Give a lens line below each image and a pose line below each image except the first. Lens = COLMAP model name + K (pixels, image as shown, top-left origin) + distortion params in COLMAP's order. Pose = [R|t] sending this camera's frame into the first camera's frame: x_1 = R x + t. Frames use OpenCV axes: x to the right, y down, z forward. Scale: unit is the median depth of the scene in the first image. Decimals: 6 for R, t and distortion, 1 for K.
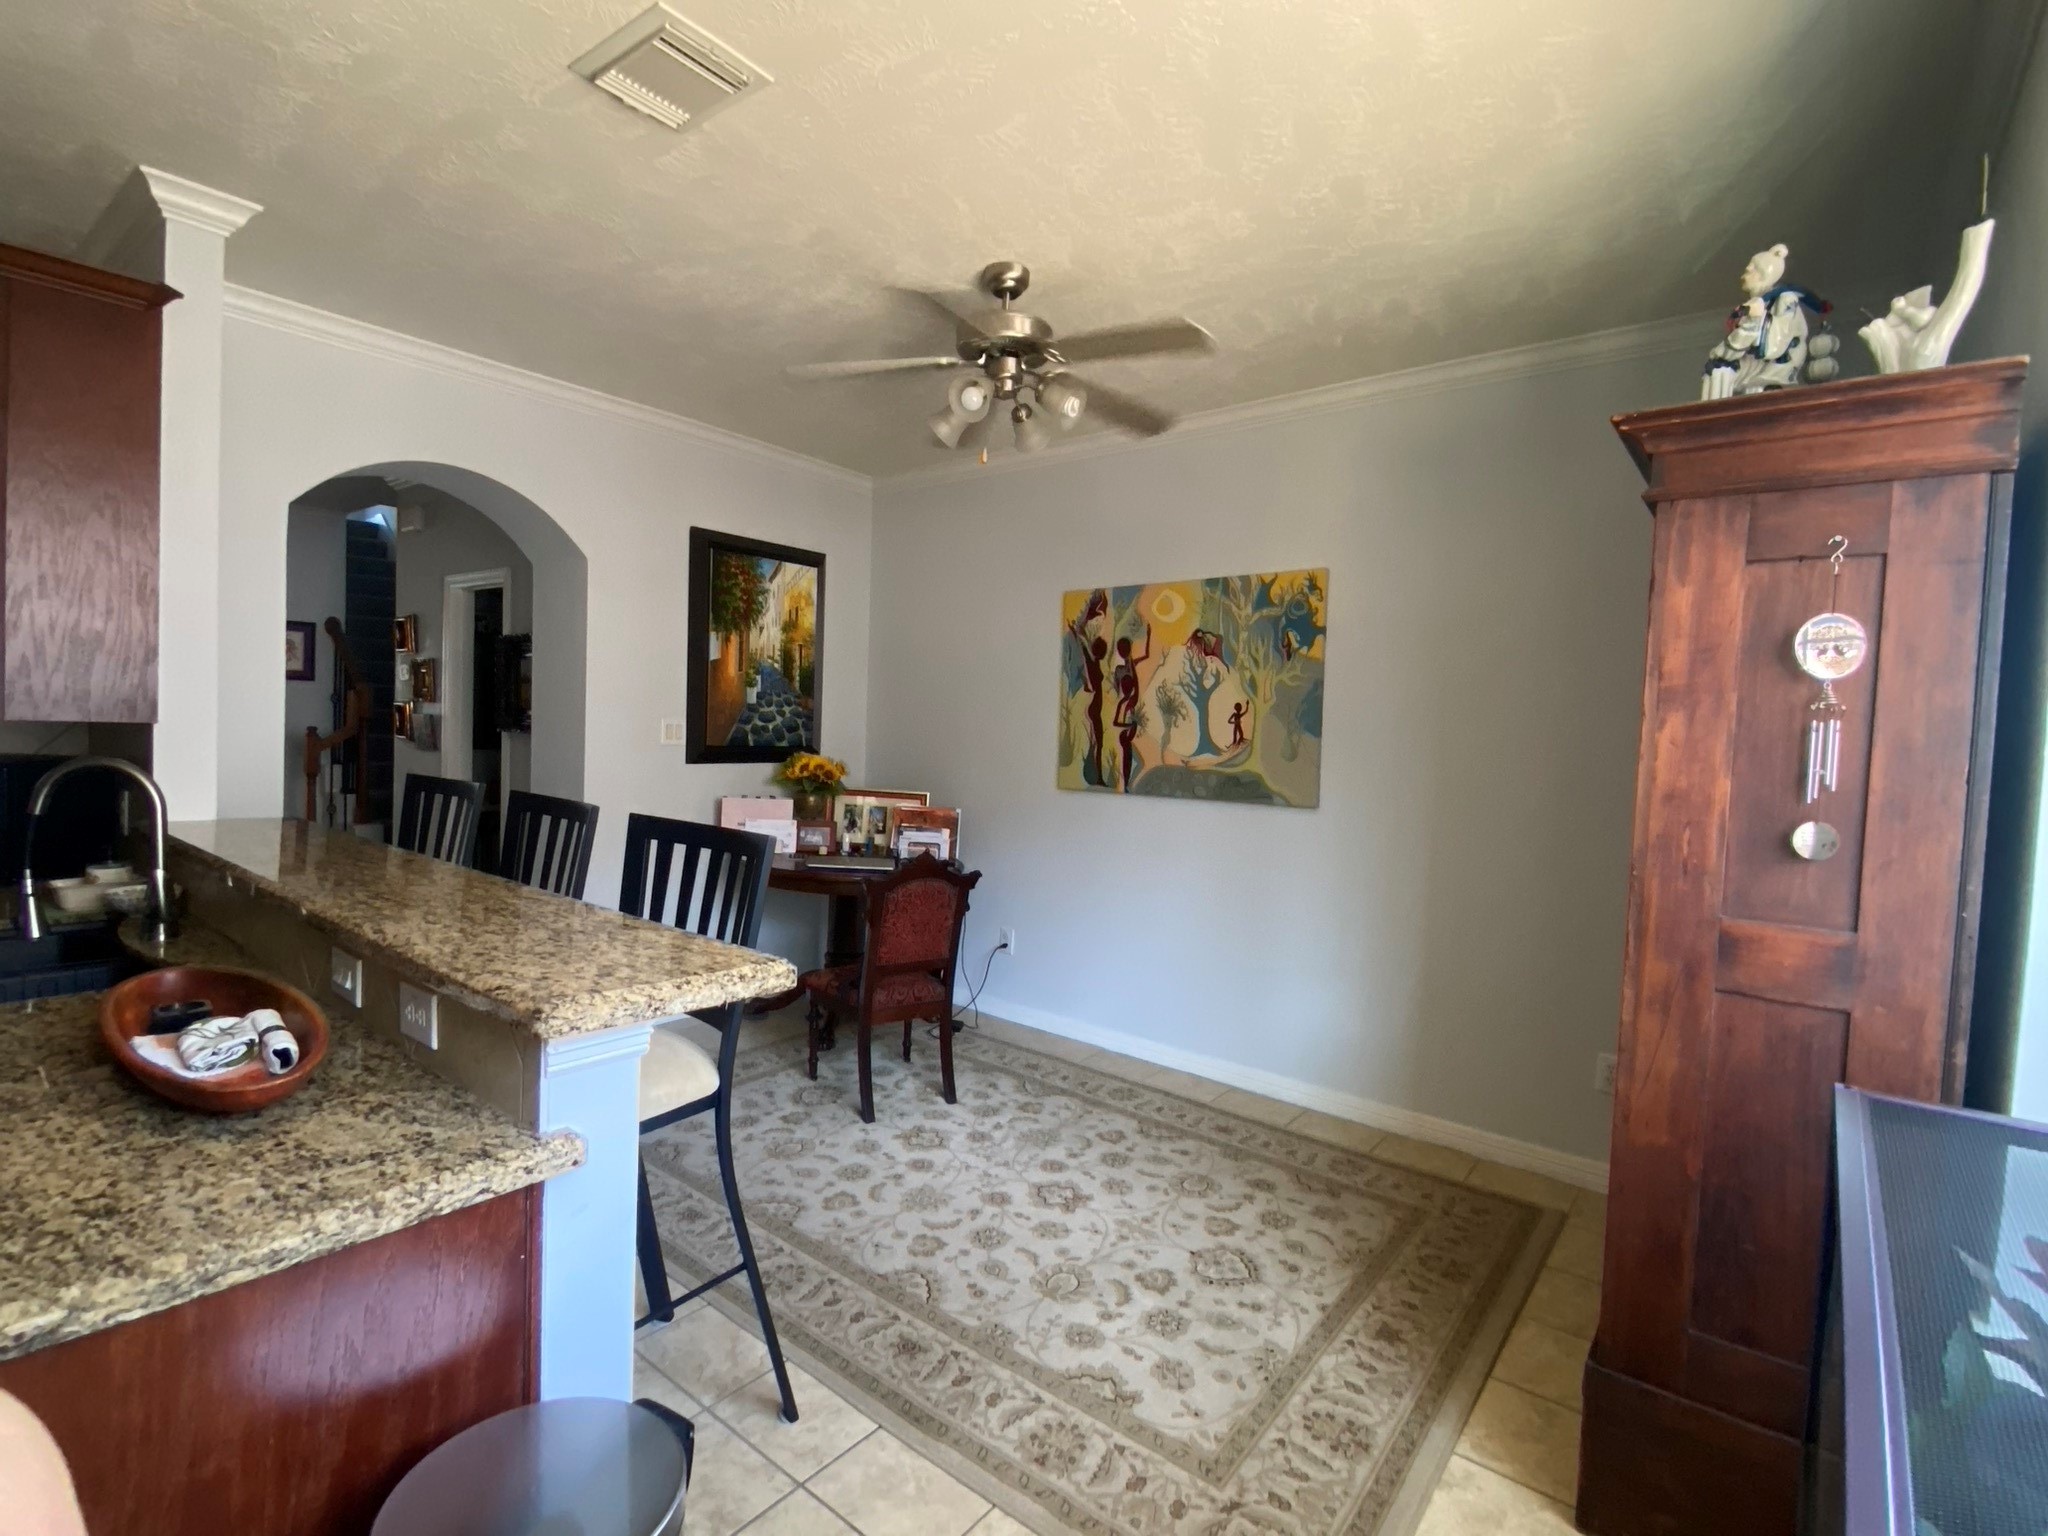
lens RADIAL K [[938.8, 0, 1013.4], [0, 938.8, 732.6], [0, 0, 1]] dist [0.000505, -0.014058]
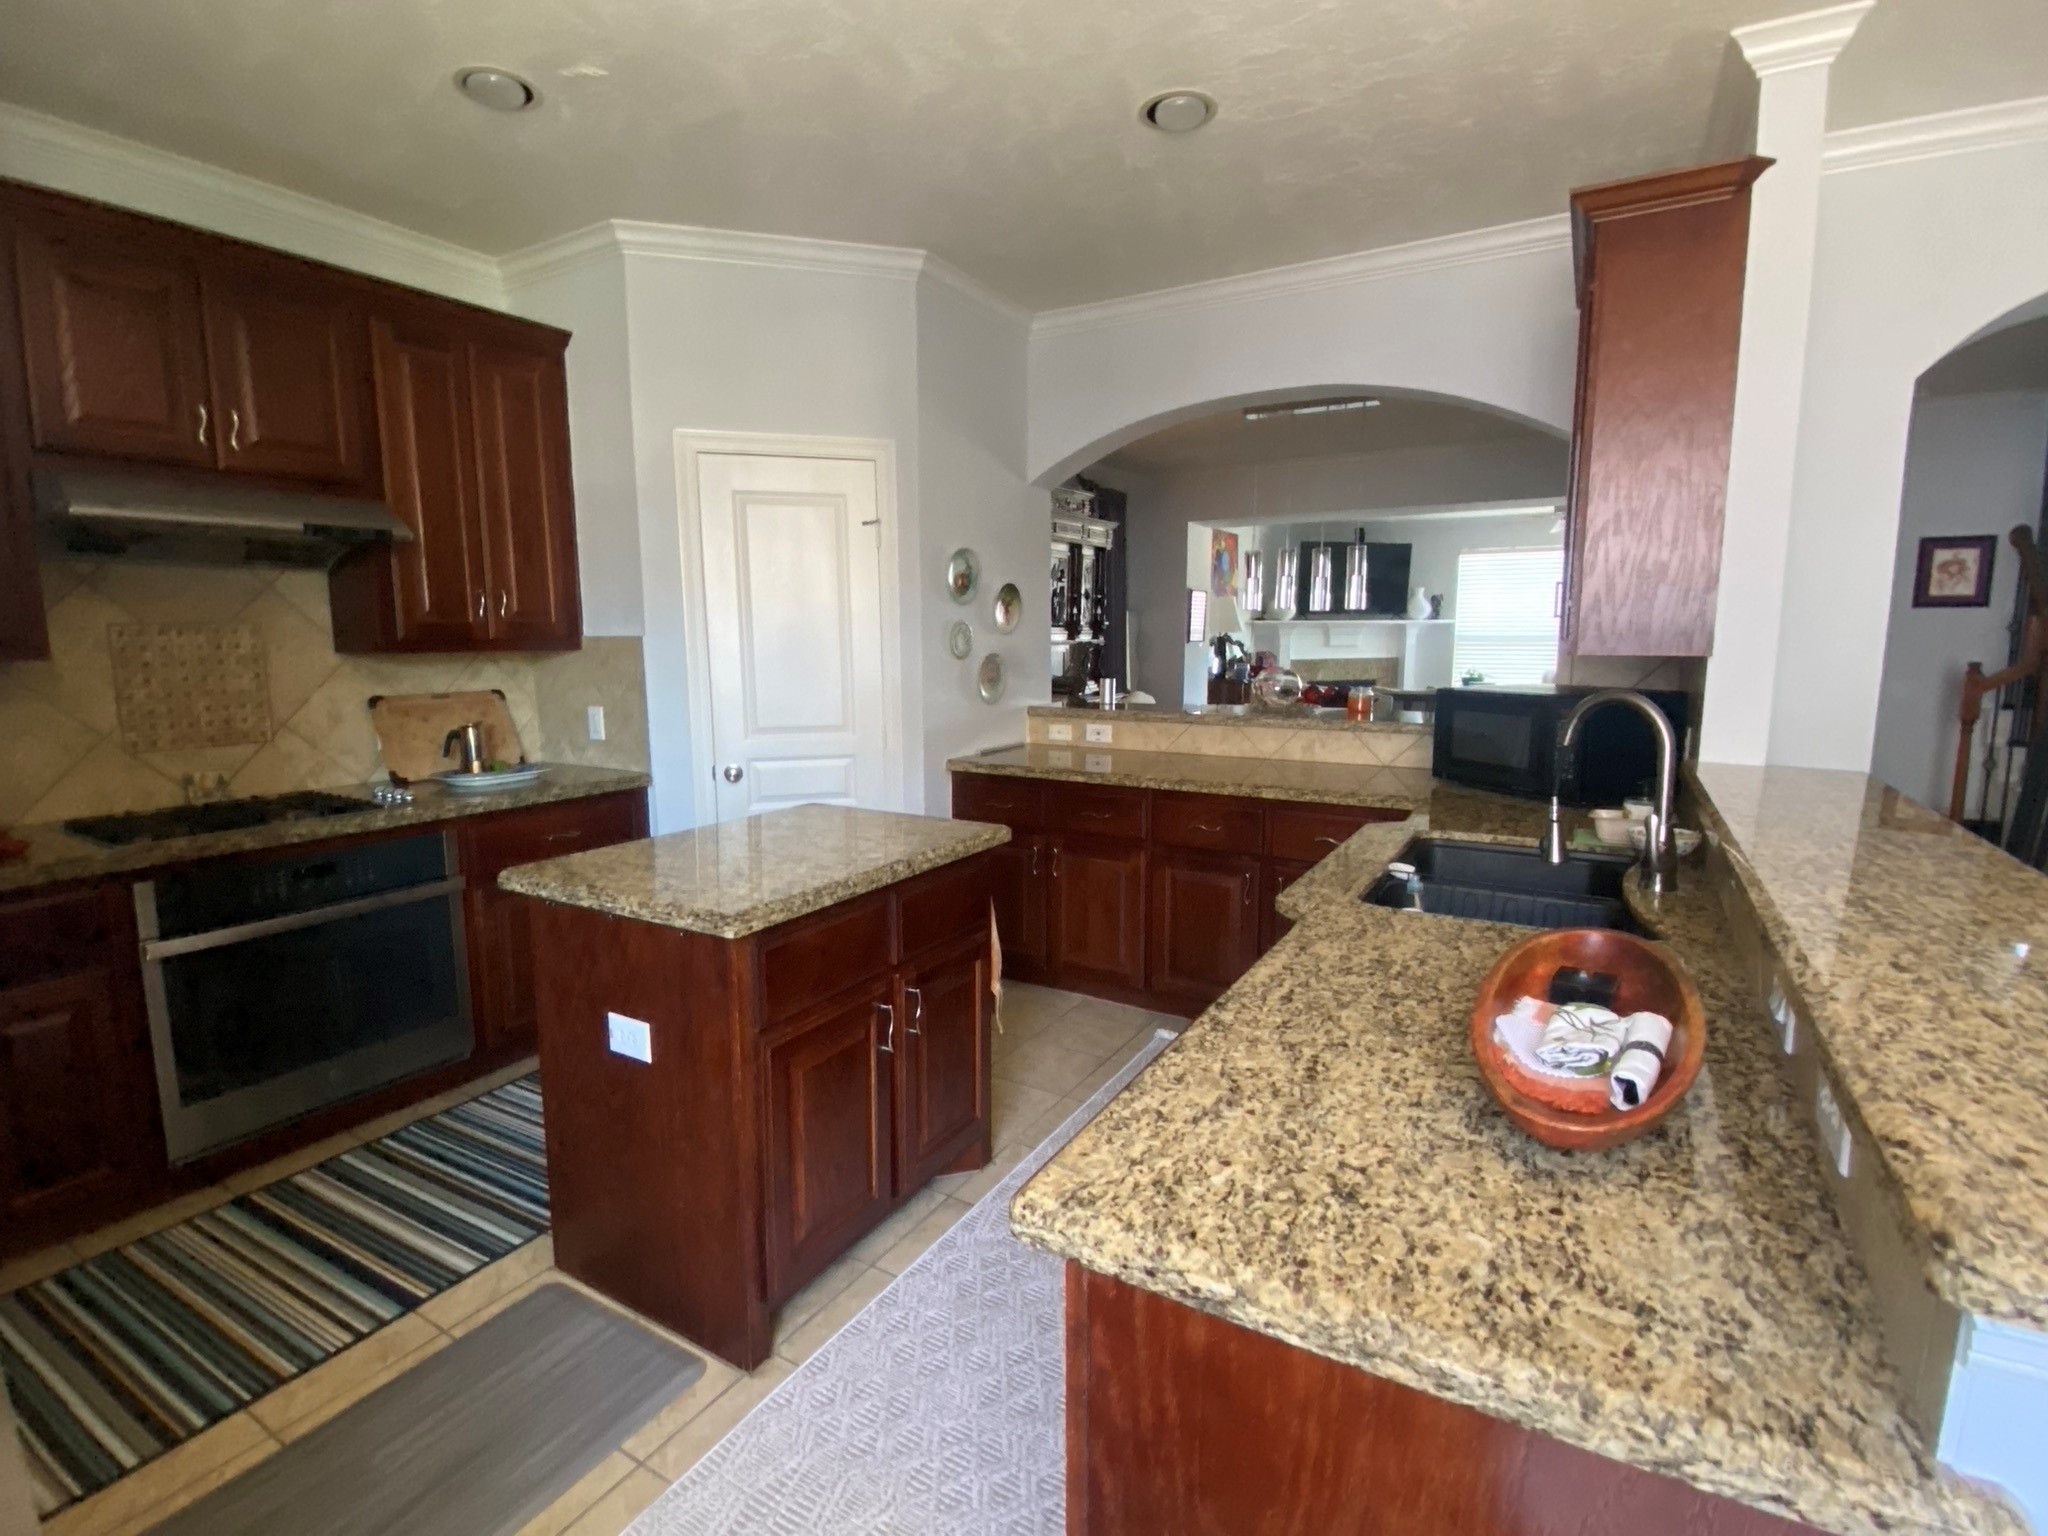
lens RADIAL K [[978.3, 0, 1024.0], [0, 978.3, 768.0], [0, 0, 1]] dist [0.025502, -0.021245]
pose [[0.144714, 0.099221, -0.984486, -0.054270], [-0.001798, 0.994984, 0.100015, 0.004844], [0.989472, -0.012703, 0.144167, 0.238223]]
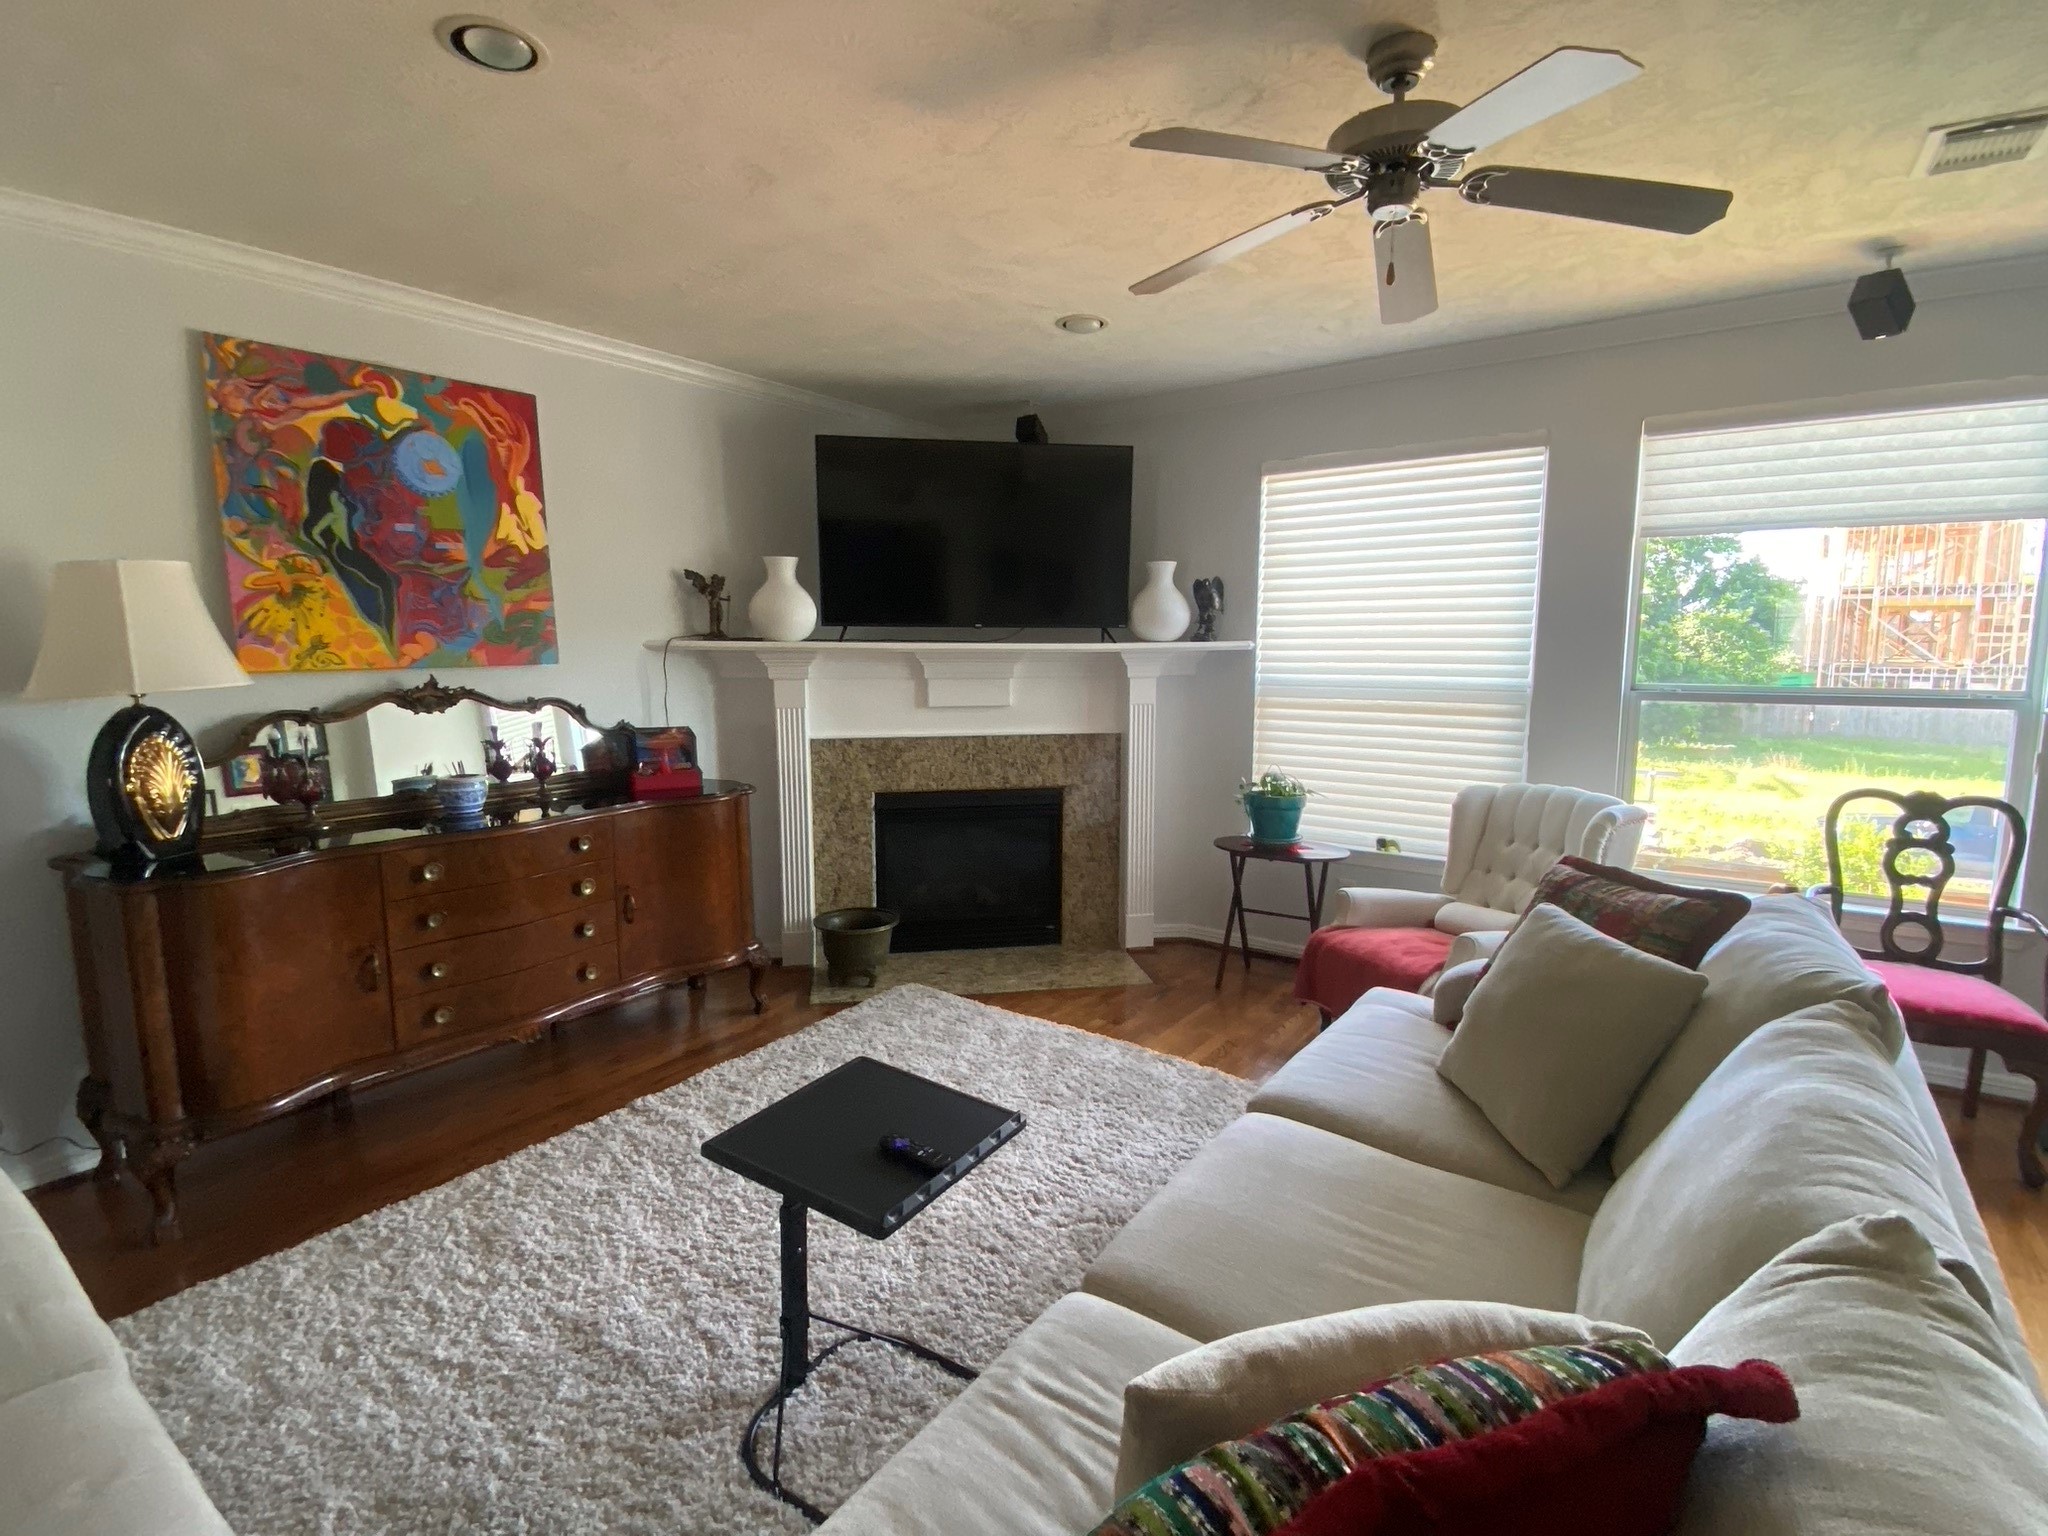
lens RADIAL K [[973.2, 0, 1024.0], [0, 973.2, 768.0], [0, 0, 1]] dist [0.060673, -0.036351]
pose [[0.040937, 0.086582, -0.995403, -4.054924], [-0.011522, 0.996213, 0.086178, -0.241708], [0.999095, 0.007941, 0.041780, 3.697360]]
